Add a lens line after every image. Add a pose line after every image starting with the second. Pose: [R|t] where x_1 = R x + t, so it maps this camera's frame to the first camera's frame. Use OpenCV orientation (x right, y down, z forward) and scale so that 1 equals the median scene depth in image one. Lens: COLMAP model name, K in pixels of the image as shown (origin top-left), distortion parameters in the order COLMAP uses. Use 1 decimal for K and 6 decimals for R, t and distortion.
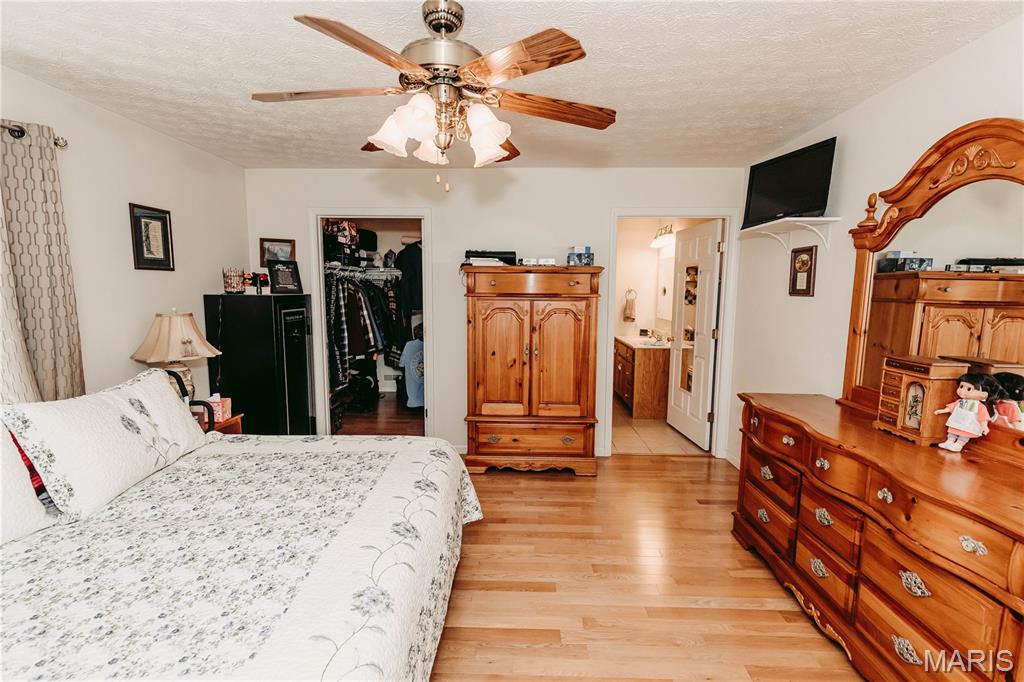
lens RADIAL K [[471.0, 0, 509.0], [0, 471.0, 342.6], [0, 0, 1]] dist [0.007748, -0.000993]
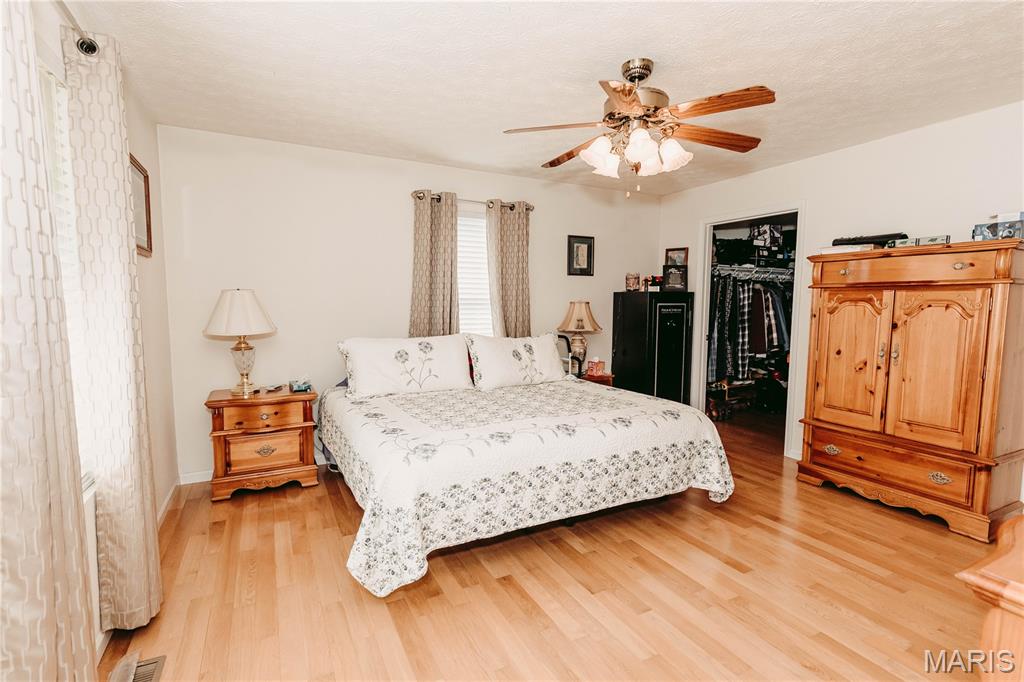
lens RADIAL K [[471.0, 0, 510.1], [0, 471.0, 343.5], [0, 0, 1]] dist [0.007748, -0.000993]
pose [[0.489916, 0.072595, -0.868742, 0.424903], [-0.099649, 0.994658, 0.026921, 0.043442], [0.866056, 0.073380, 0.494533, 0.030435]]
